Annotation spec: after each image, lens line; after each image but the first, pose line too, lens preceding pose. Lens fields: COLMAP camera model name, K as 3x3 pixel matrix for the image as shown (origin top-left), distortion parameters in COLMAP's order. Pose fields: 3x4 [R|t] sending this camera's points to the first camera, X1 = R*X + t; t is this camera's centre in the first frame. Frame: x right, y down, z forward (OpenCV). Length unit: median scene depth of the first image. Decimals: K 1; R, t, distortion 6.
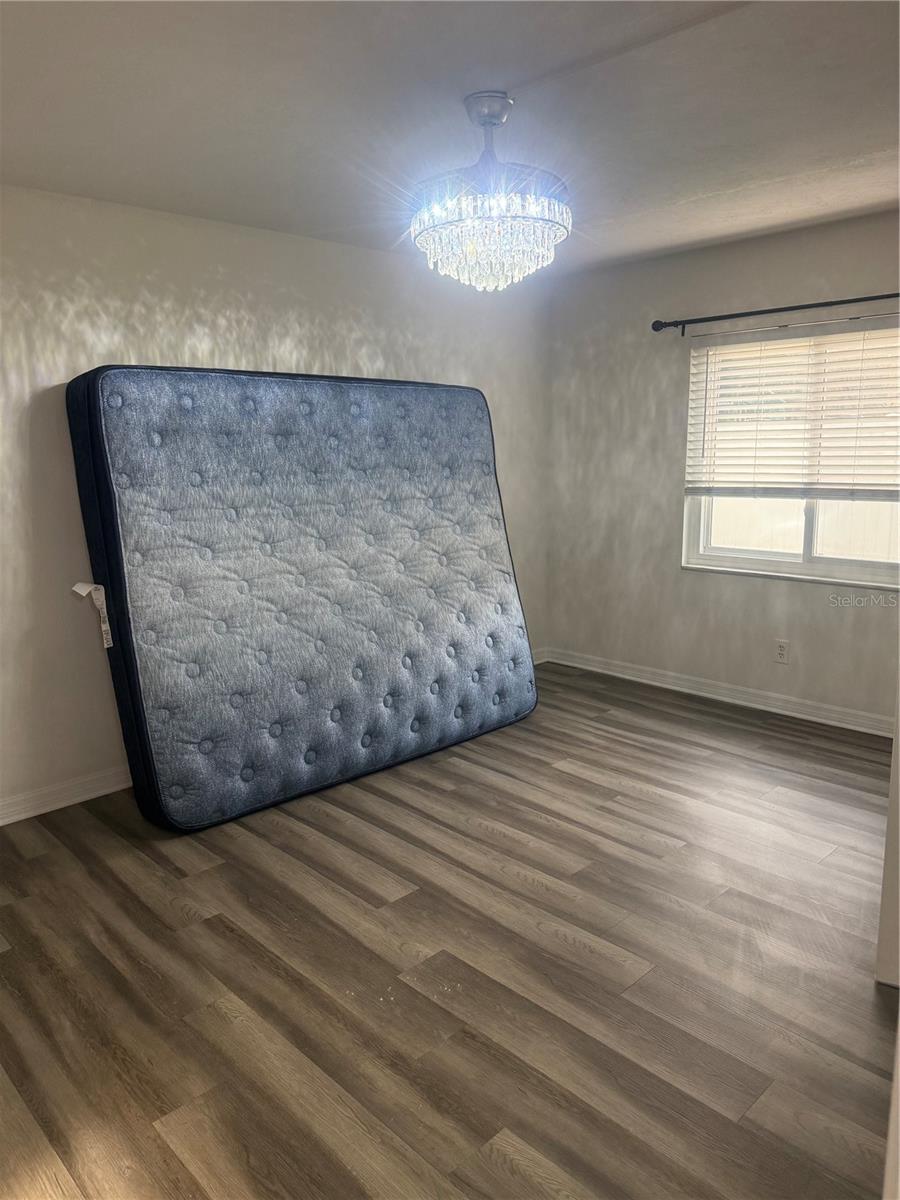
lens RADIAL K [[848.4, 0, 449.9], [0, 848.4, 600.5], [0, 0, 1]] dist [0.001240, 0.000391]
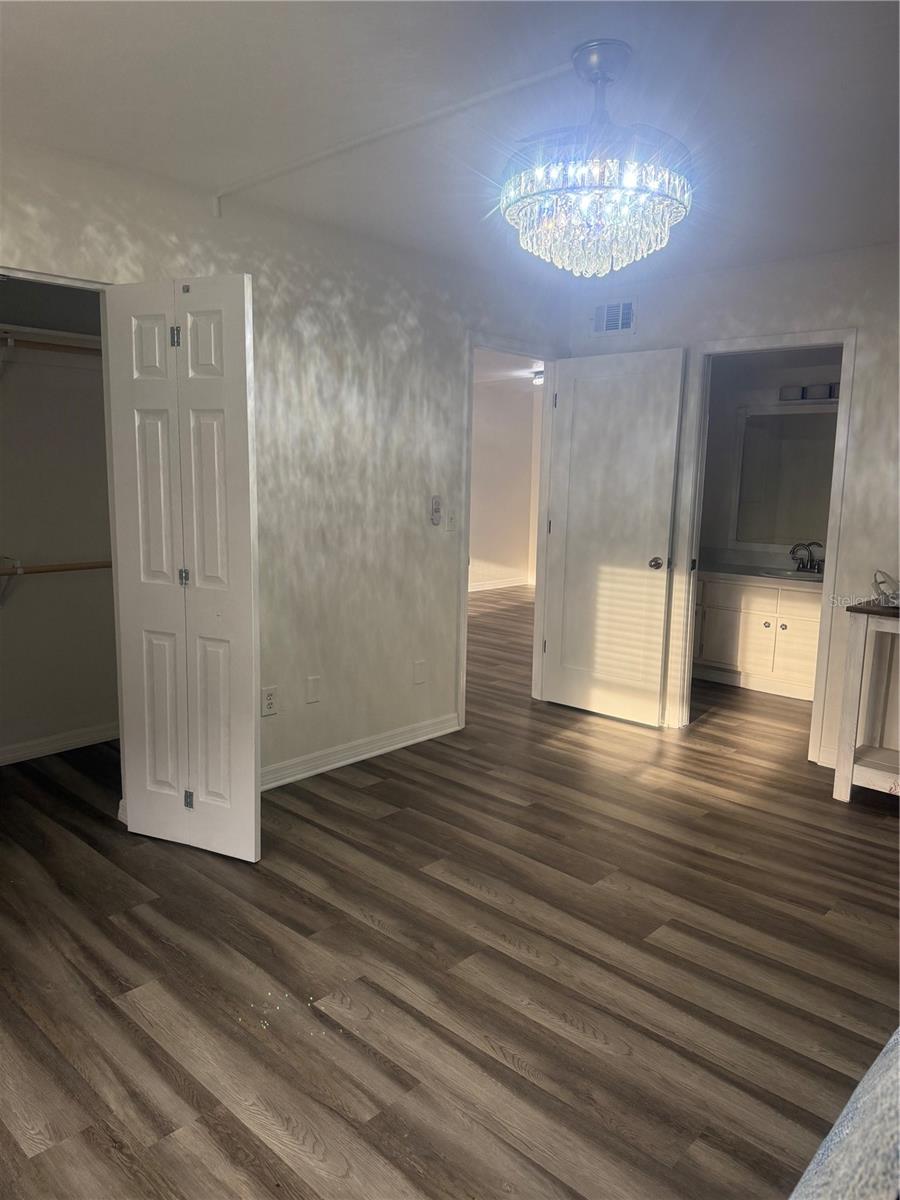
lens RADIAL K [[848.4, 0, 450.0], [0, 848.4, 599.6], [0, 0, 1]] dist [0.001240, 0.000391]
pose [[-0.998823, 0.006949, -0.047994, 0.209889], [-0.009682, 0.941178, 0.337773, -0.307550], [0.047518, 0.337840, -0.940003, 1.705194]]
